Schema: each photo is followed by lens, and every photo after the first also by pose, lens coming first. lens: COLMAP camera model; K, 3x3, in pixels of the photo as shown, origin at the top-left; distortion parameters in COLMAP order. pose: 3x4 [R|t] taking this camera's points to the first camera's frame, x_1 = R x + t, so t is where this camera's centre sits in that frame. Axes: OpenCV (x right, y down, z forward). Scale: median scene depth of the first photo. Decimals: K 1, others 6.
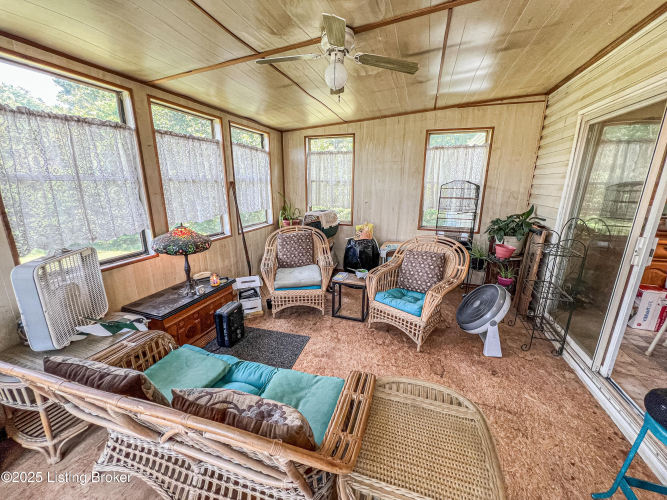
lens RADIAL K [[267.1, 0, 334.2], [0, 267.1, 248.6], [0, 0, 1]] dist [-0.000019, 0.000435]
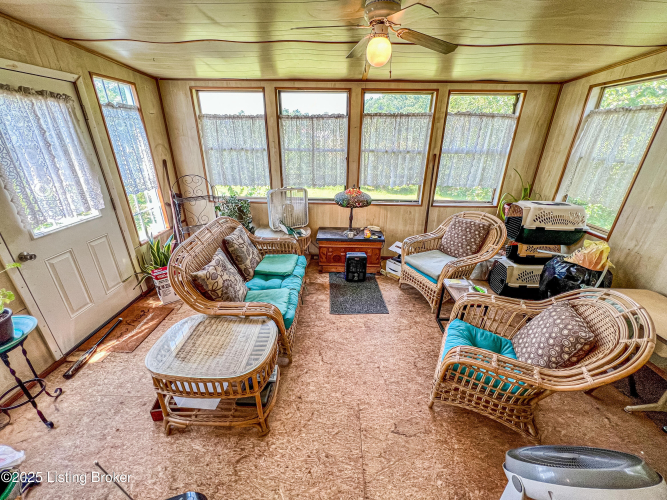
lens RADIAL K [[267.1, 0, 333.7], [0, 267.1, 249.4], [0, 0, 1]] dist [-0.000019, 0.000435]
pose [[0.300498, 0.372086, -0.878210, 0.770233], [-0.242328, 0.920336, 0.307017, -0.194376], [0.922485, 0.120557, 0.366726, 0.444666]]
